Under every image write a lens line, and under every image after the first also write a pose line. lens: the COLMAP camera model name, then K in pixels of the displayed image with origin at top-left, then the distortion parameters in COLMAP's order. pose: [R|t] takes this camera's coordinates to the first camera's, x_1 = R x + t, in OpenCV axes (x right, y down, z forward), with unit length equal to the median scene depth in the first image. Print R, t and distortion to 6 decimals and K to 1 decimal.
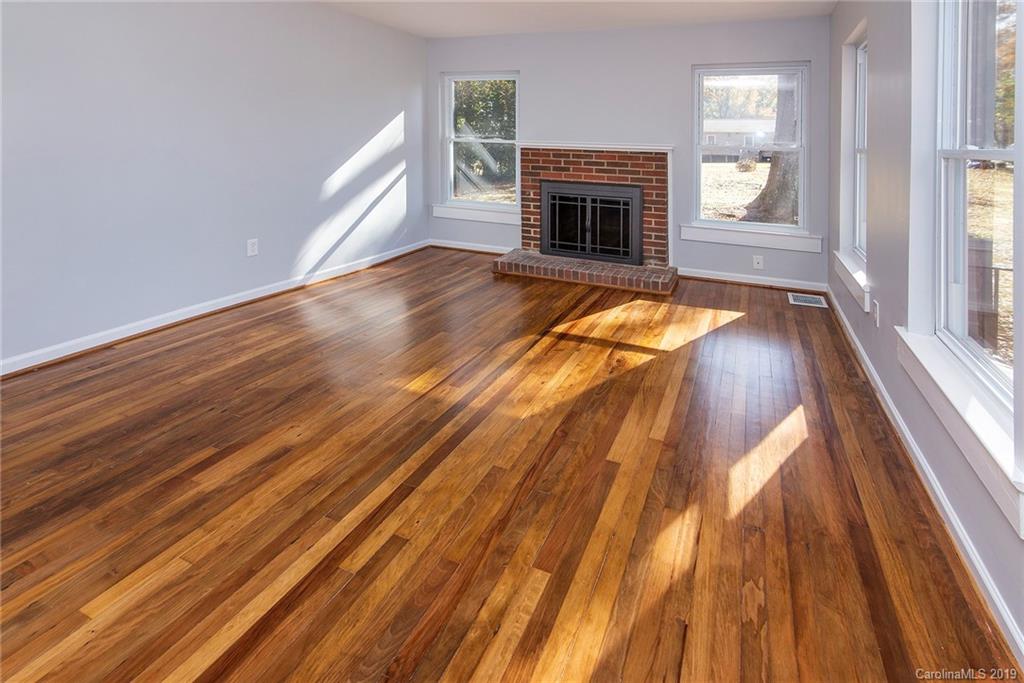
lens RADIAL K [[500.7, 0, 516.0], [0, 500.7, 339.1], [0, 0, 1]] dist [0.003687, 0.001075]
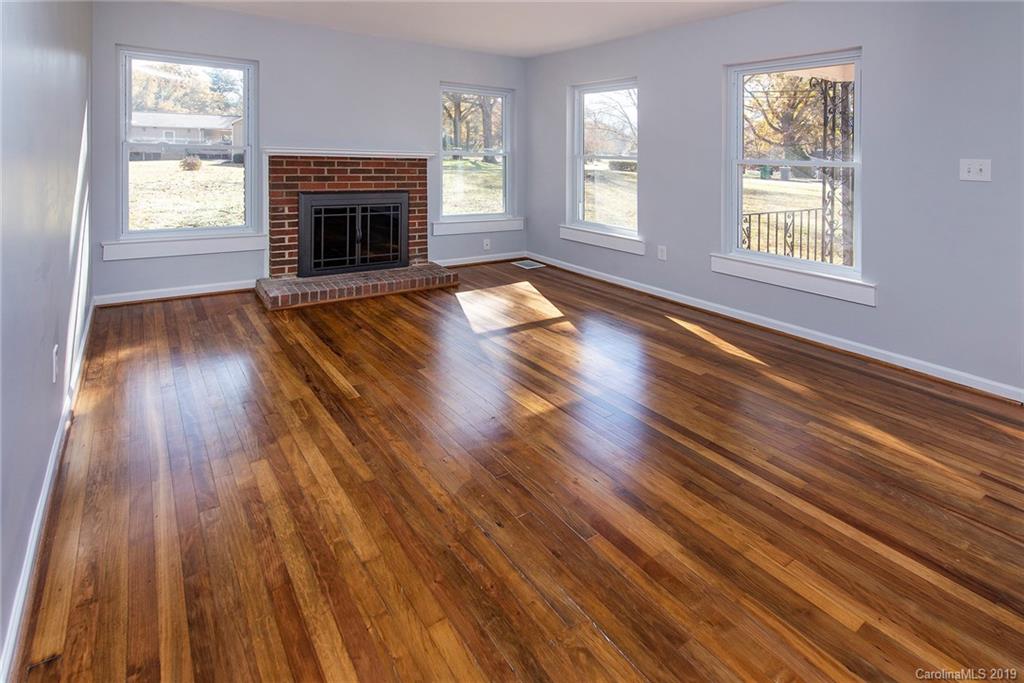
lens RADIAL K [[500.7, 0, 516.0], [0, 500.7, 339.1], [0, 0, 1]] dist [0.003687, 0.001075]
pose [[0.512183, -0.309614, 0.801129, -0.536470], [0.303121, 0.937904, 0.168681, -0.116363], [-0.803608, 0.156444, 0.574229, 0.251930]]
